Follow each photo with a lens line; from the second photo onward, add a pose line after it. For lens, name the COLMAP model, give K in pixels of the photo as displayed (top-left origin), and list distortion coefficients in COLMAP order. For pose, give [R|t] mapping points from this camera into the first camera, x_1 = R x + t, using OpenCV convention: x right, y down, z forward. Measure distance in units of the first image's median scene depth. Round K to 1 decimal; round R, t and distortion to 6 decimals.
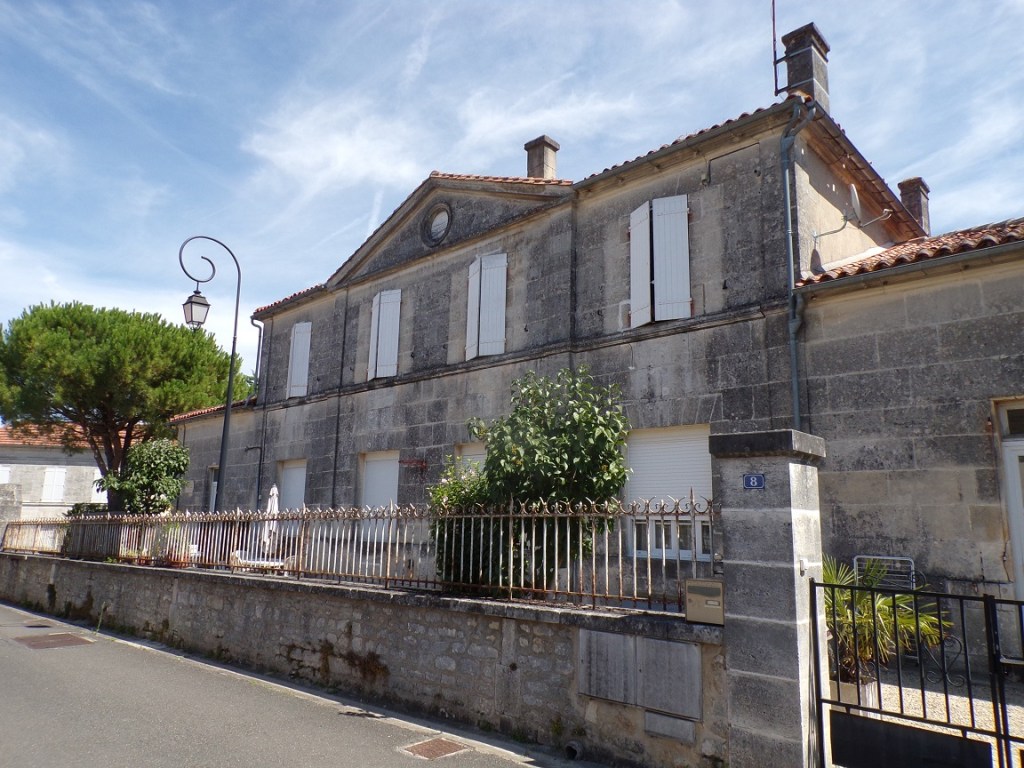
lens RADIAL K [[688.0, 0, 500.9], [0, 688.0, 379.3], [0, 0, 1]] dist [0.005854, 0.006070]
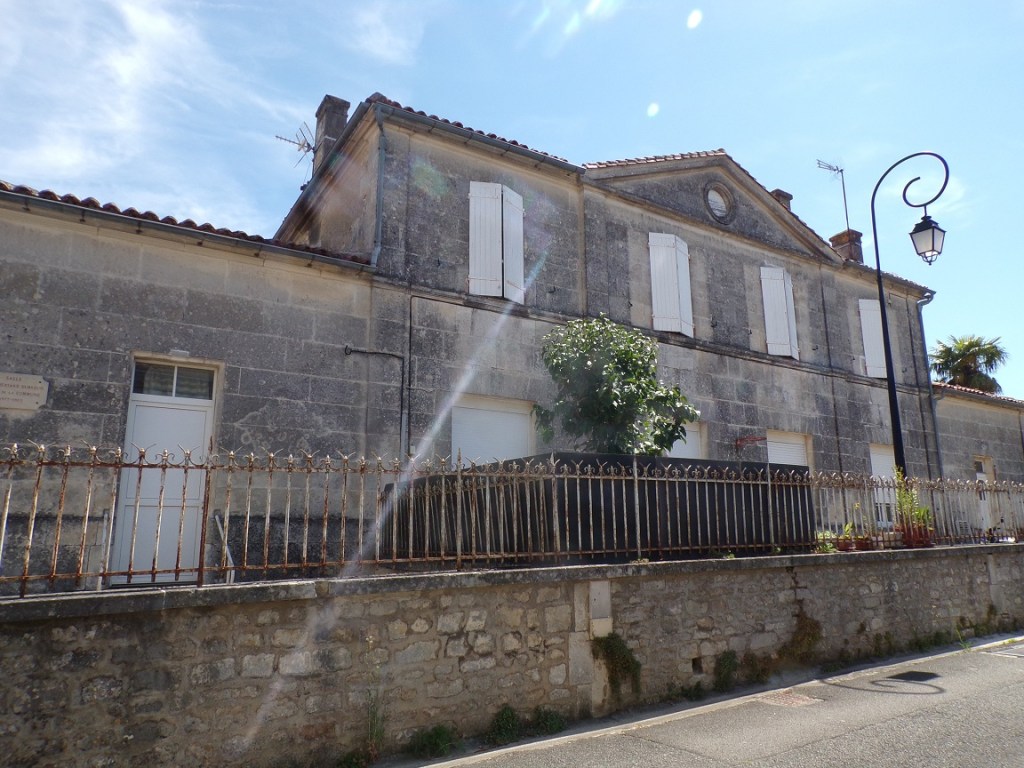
lens RADIAL K [[688.0, 0, 501.9], [0, 688.0, 389.8], [0, 0, 1]] dist [0.005854, 0.006070]
pose [[0.248054, 0.191709, 0.949588, -1.122796], [-0.181913, 0.972004, -0.148714, 0.253979], [-0.951513, -0.135853, 0.275984, 1.051676]]
